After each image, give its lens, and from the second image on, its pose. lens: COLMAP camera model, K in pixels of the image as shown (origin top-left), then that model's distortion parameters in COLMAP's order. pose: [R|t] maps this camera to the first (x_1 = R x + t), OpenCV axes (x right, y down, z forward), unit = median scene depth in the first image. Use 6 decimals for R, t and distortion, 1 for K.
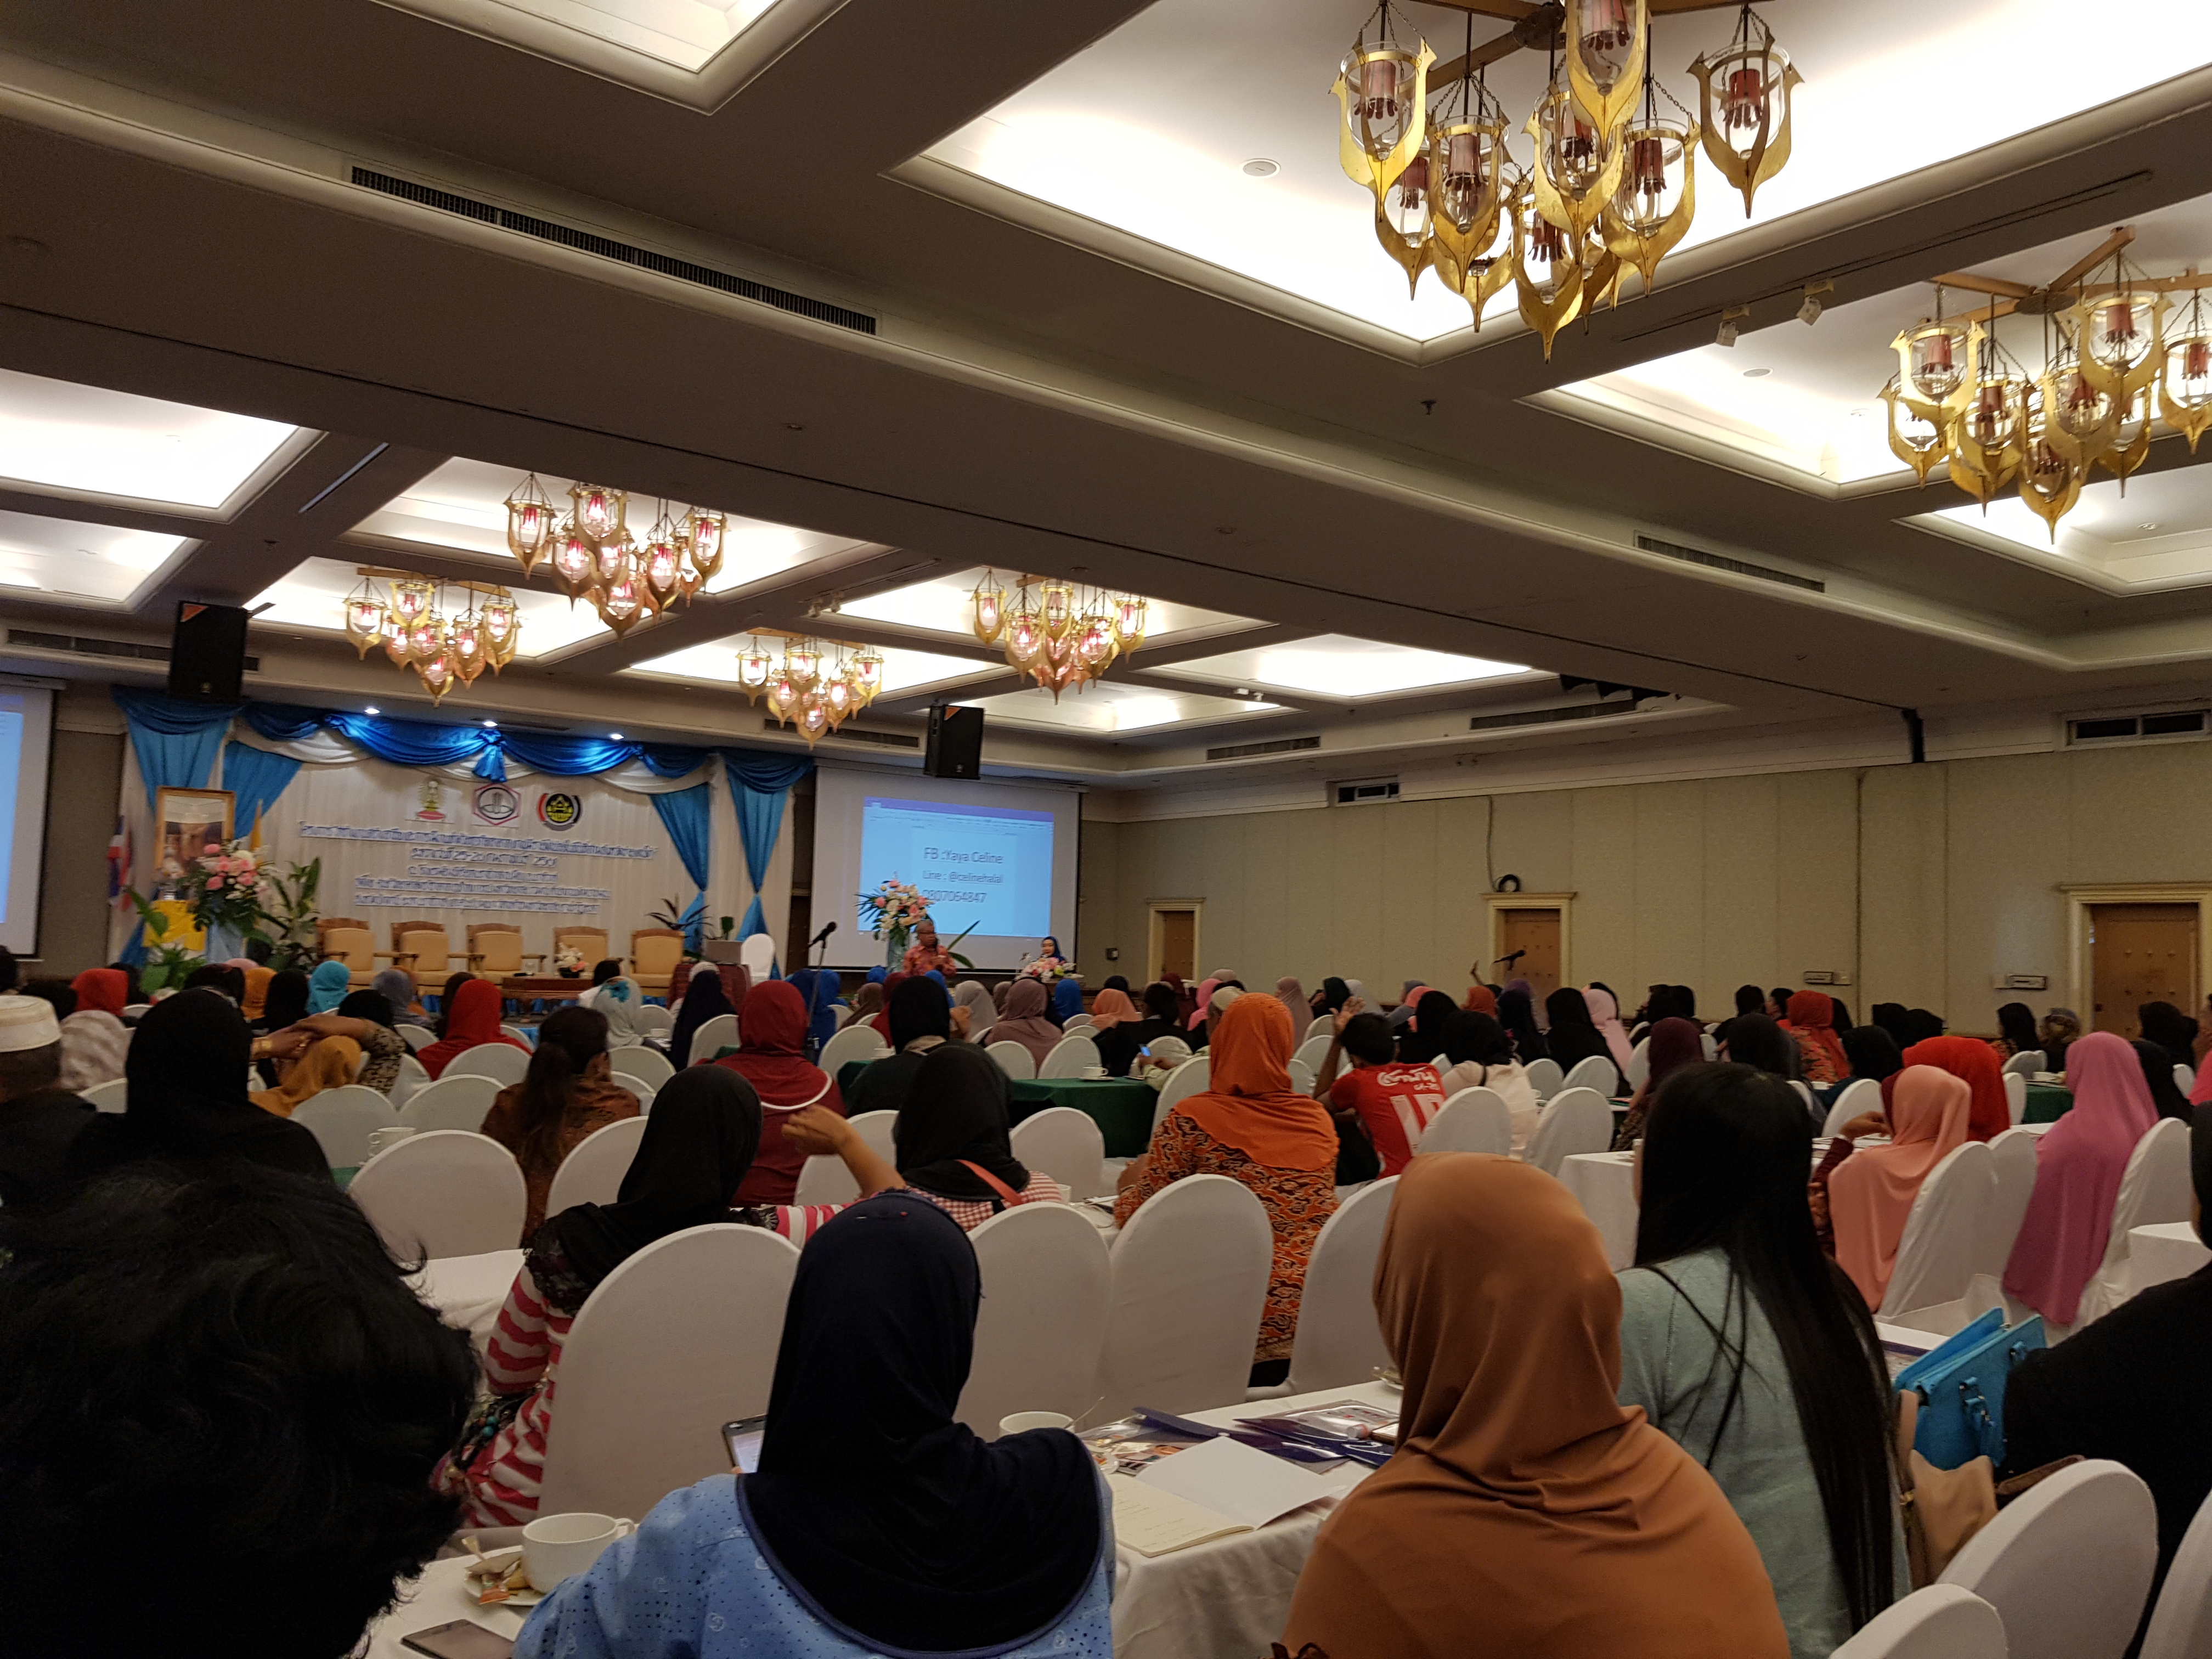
lens RADIAL K [[1701.1, 0, 1154.6], [0, 1701.1, 835.6], [0, 0, 1]] dist [0.038663, -0.086818]
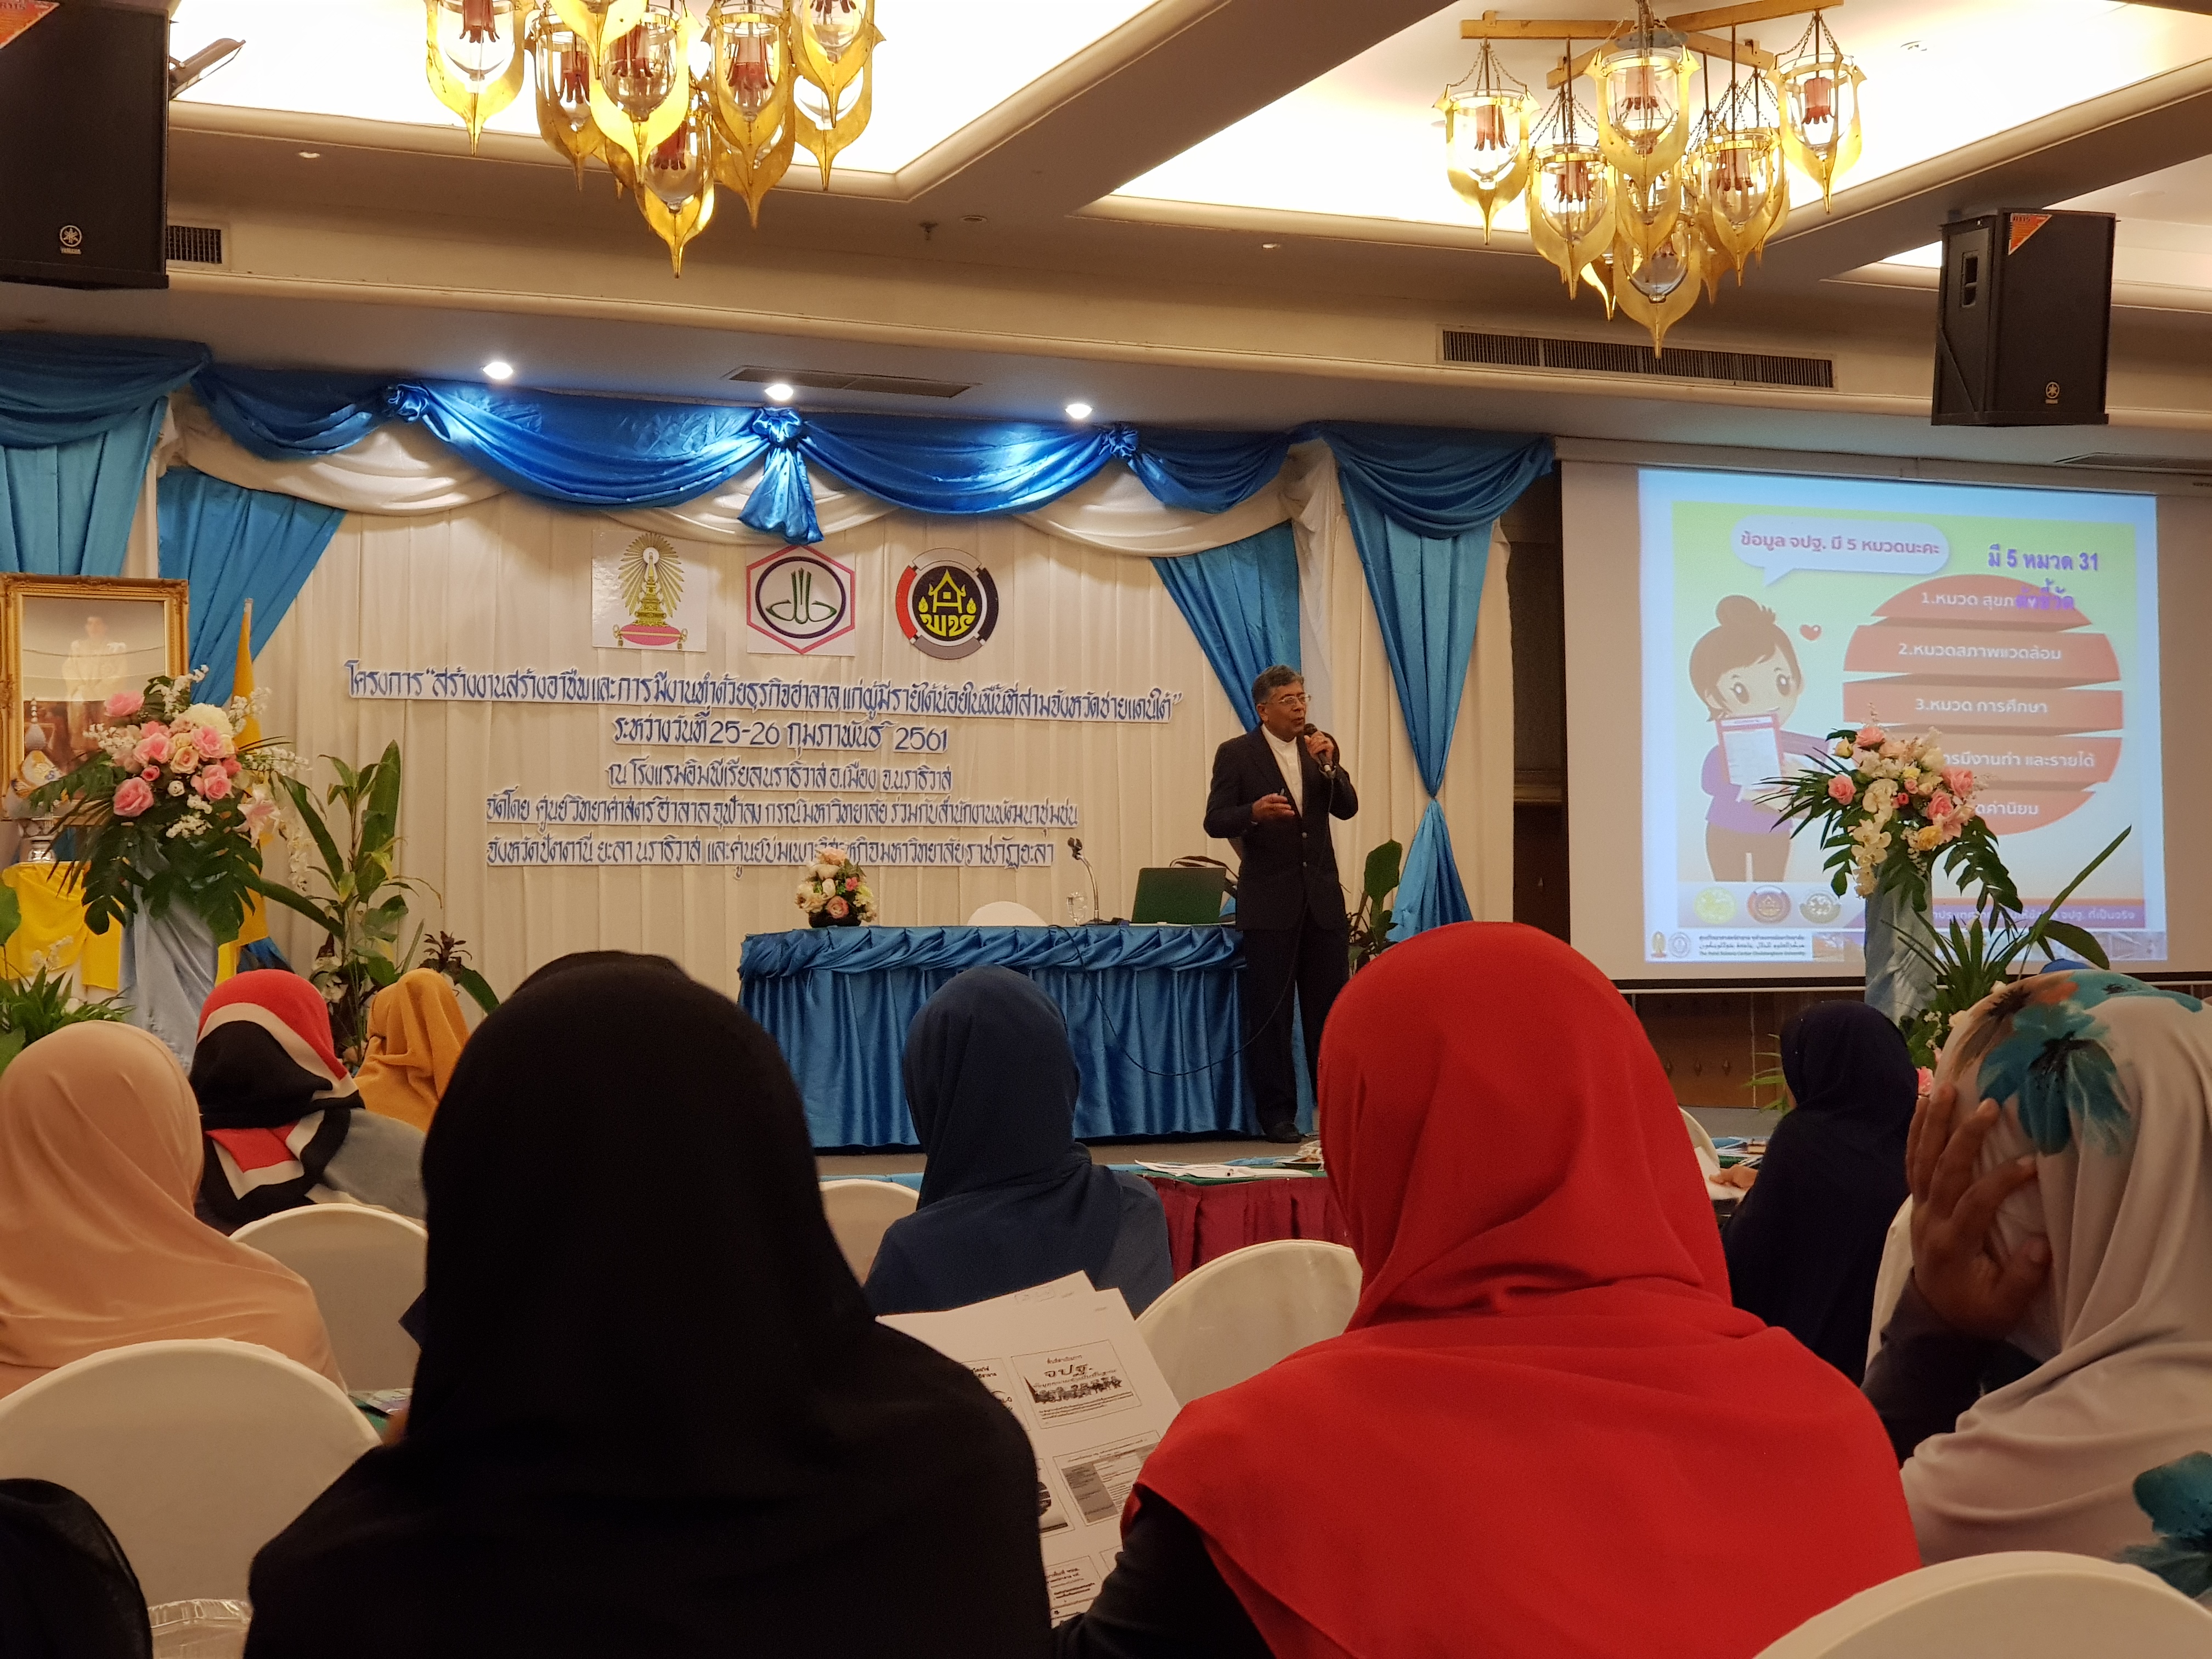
lens RADIAL K [[3240.1, 0, 1064.2], [0, 3240.1, 816.9], [0, 0, 1]] dist [0.266400, -1.290616]
pose [[0.967430, -0.050971, -0.247955, -0.154420], [0.056490, 0.998288, 0.015189, 0.026259], [0.246756, -0.028701, 0.968652, 0.307640]]
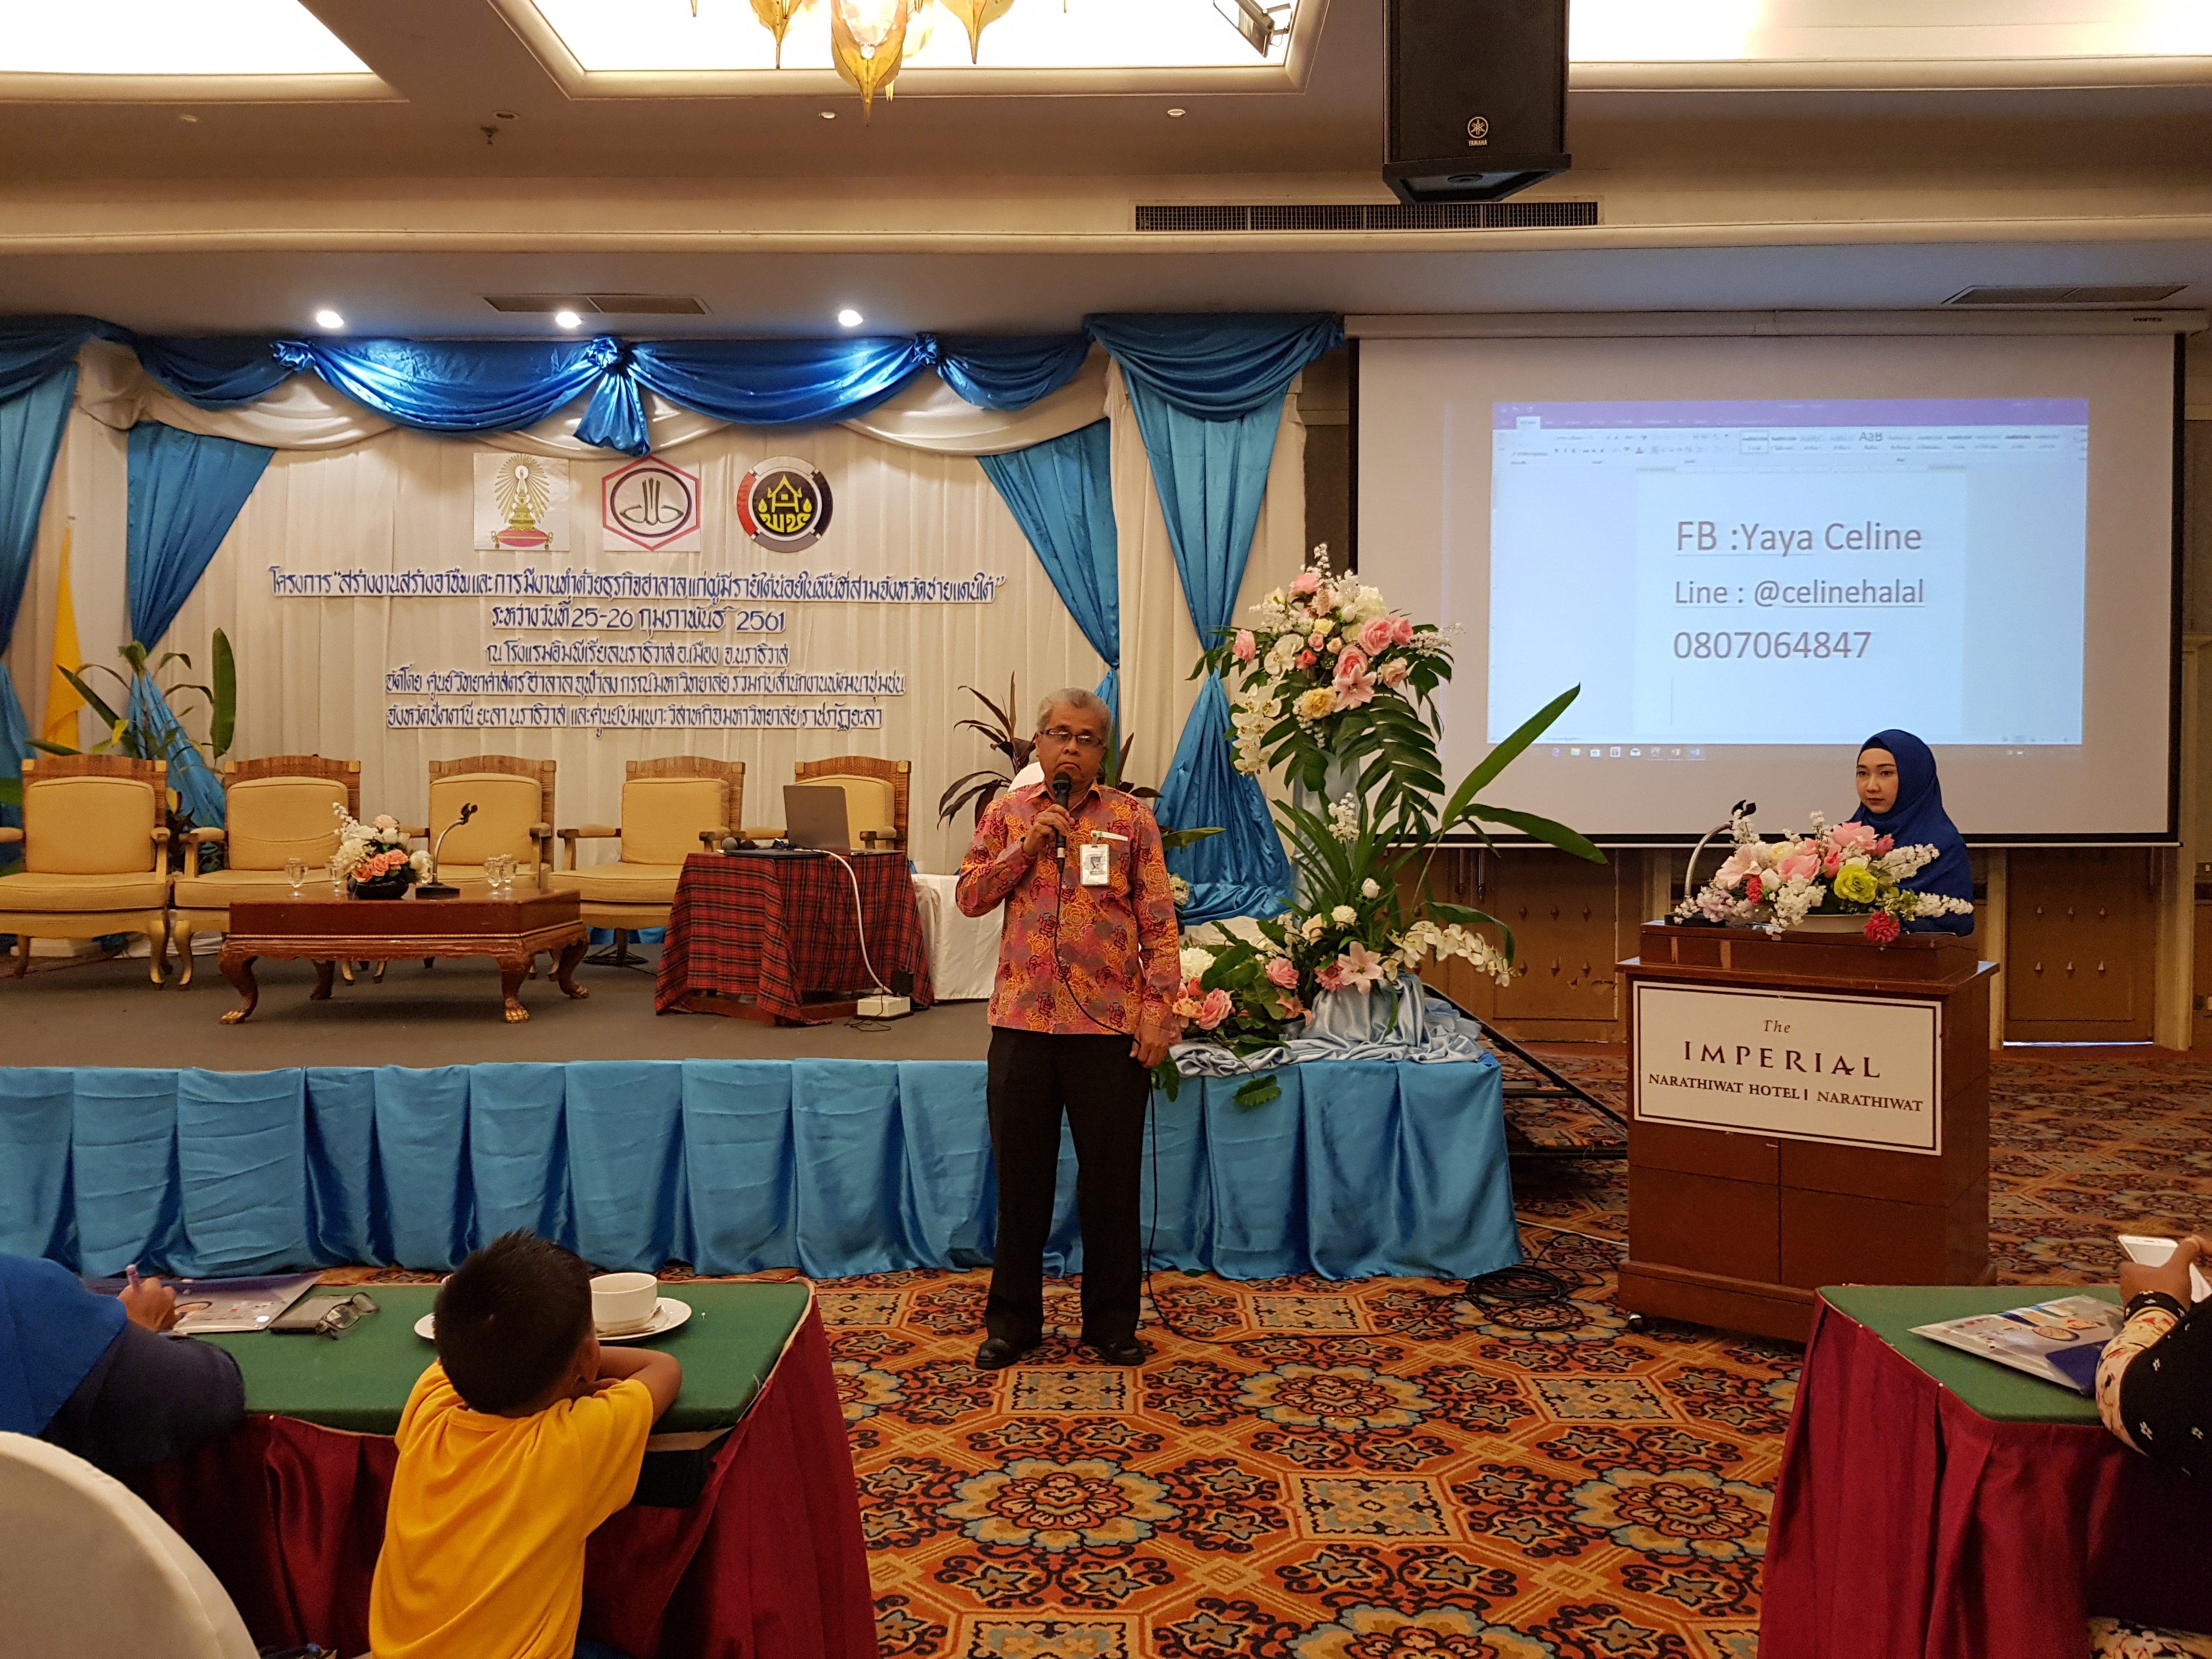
lens RADIAL K [[1680.2, 0, 1106.0], [0, 1680.2, 829.5], [0, 0, 1]] dist [0.129802, -0.251116]
pose [[0.773396, -0.004910, -0.633905, 0.011890], [0.067226, 0.994967, 0.074312, 0.049040], [0.630349, -0.100087, 0.769833, 0.773006]]
